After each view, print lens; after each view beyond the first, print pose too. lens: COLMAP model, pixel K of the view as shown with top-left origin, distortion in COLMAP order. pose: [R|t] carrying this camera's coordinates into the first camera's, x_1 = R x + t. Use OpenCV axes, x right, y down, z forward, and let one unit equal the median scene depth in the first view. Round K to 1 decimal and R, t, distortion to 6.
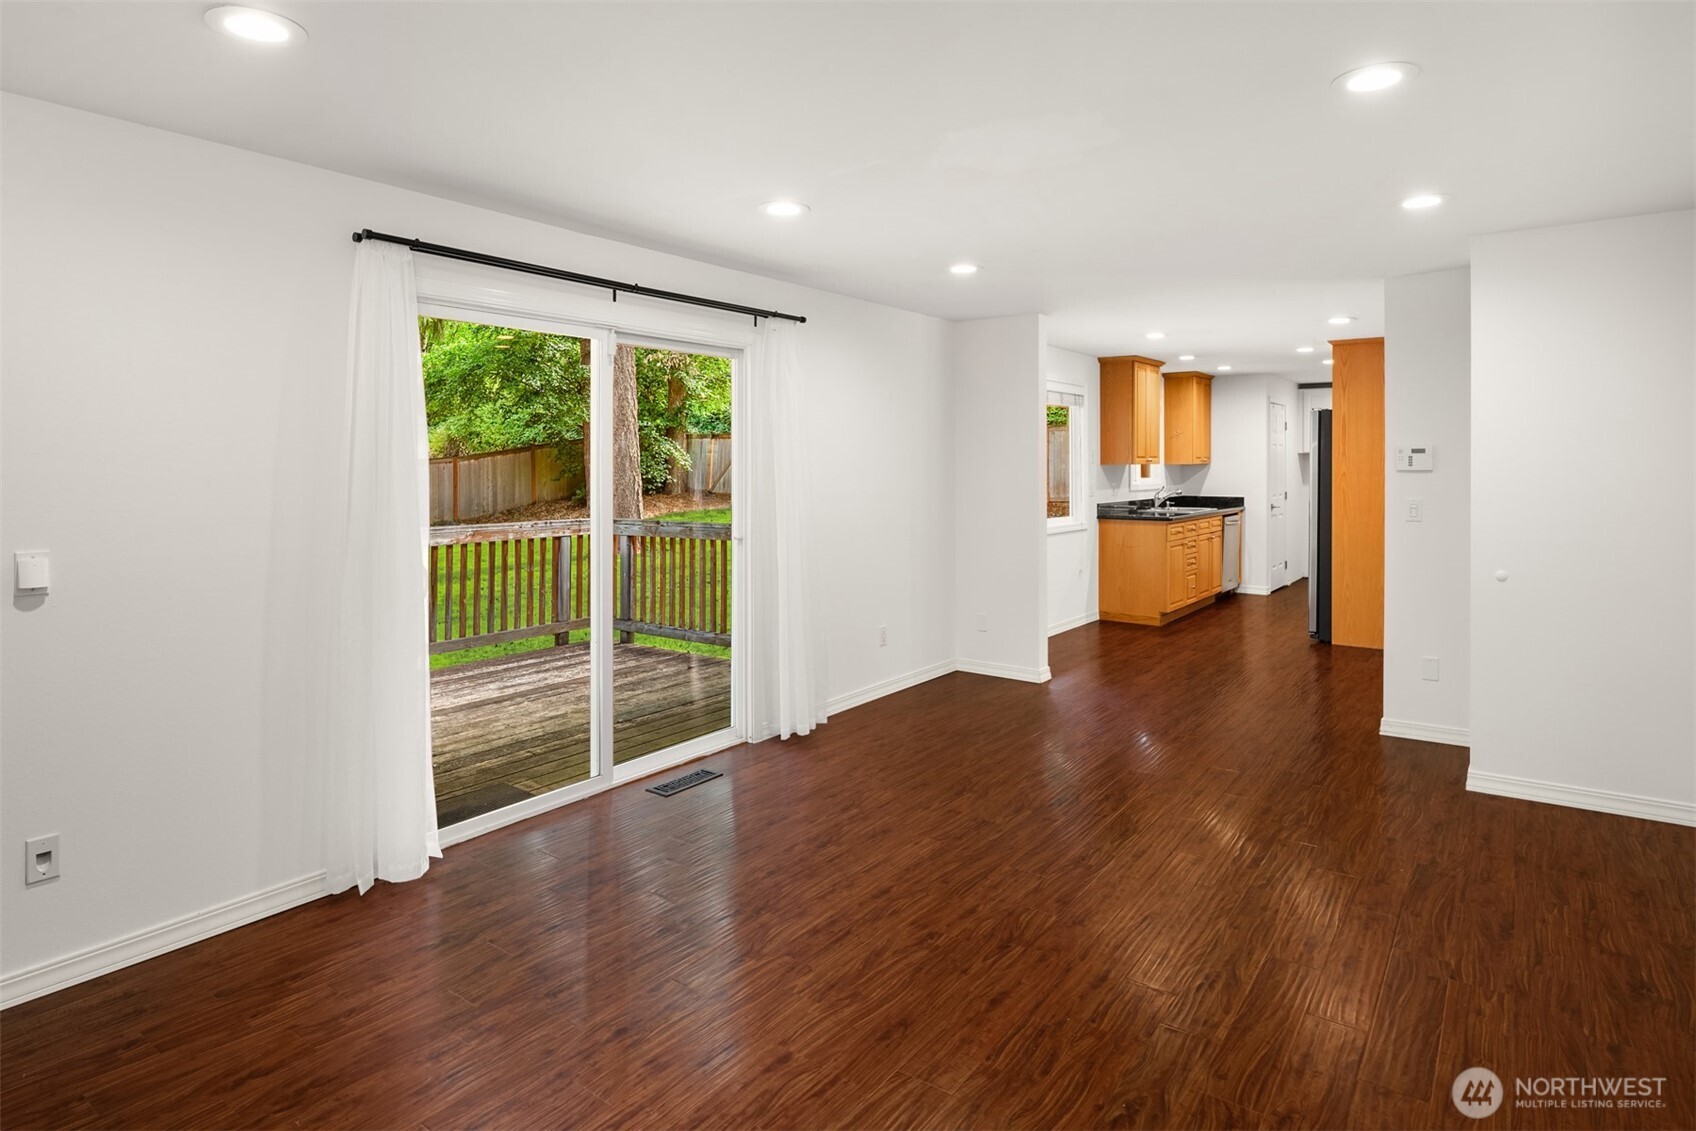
lens RADIAL K [[928.4, 0, 857.3], [0, 928.4, 484.3], [0, 0, 1]] dist [-0.001091, -0.003522]
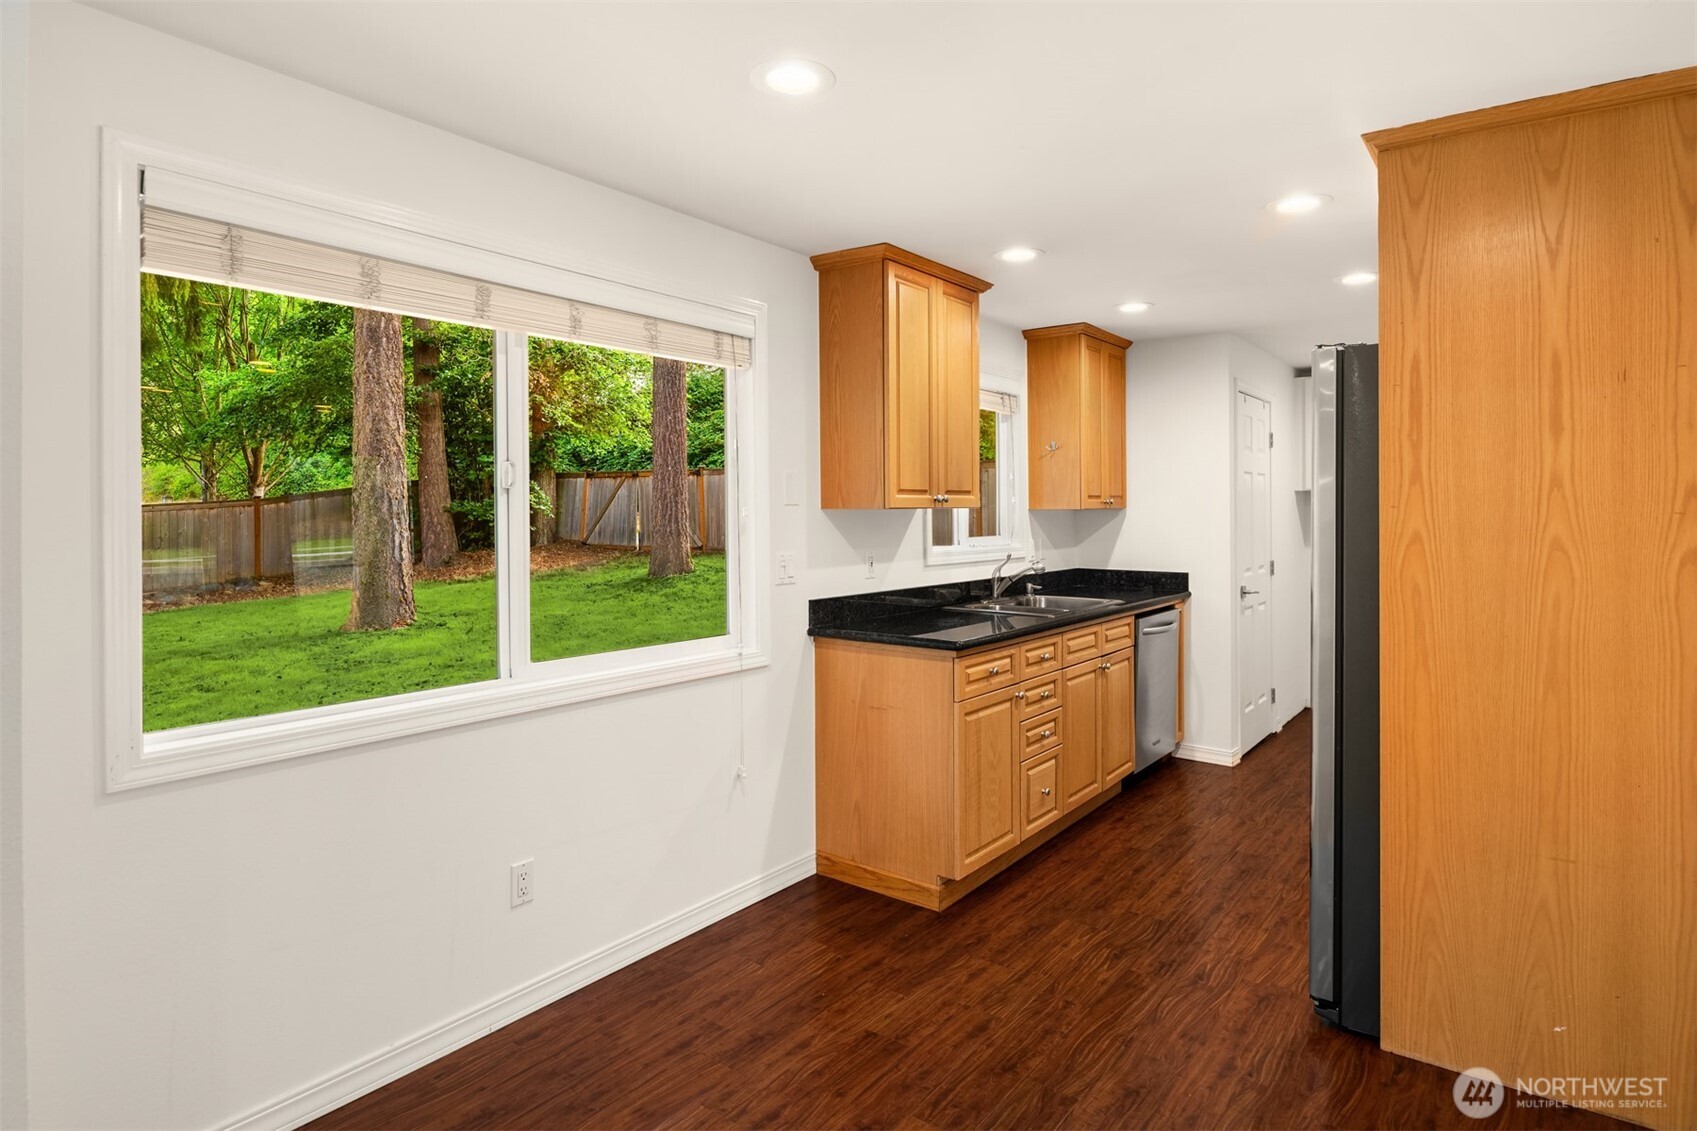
lens RADIAL K [[928.9, 0, 856.7], [0, 928.9, 512.8], [0, 0, 1]] dist [-0.001091, -0.003522]
pose [[0.999960, 0.005297, -0.007204, 0.246534], [-0.005442, 0.999779, -0.020283, -0.009272], [0.007095, 0.020322, 0.999768, 0.502641]]
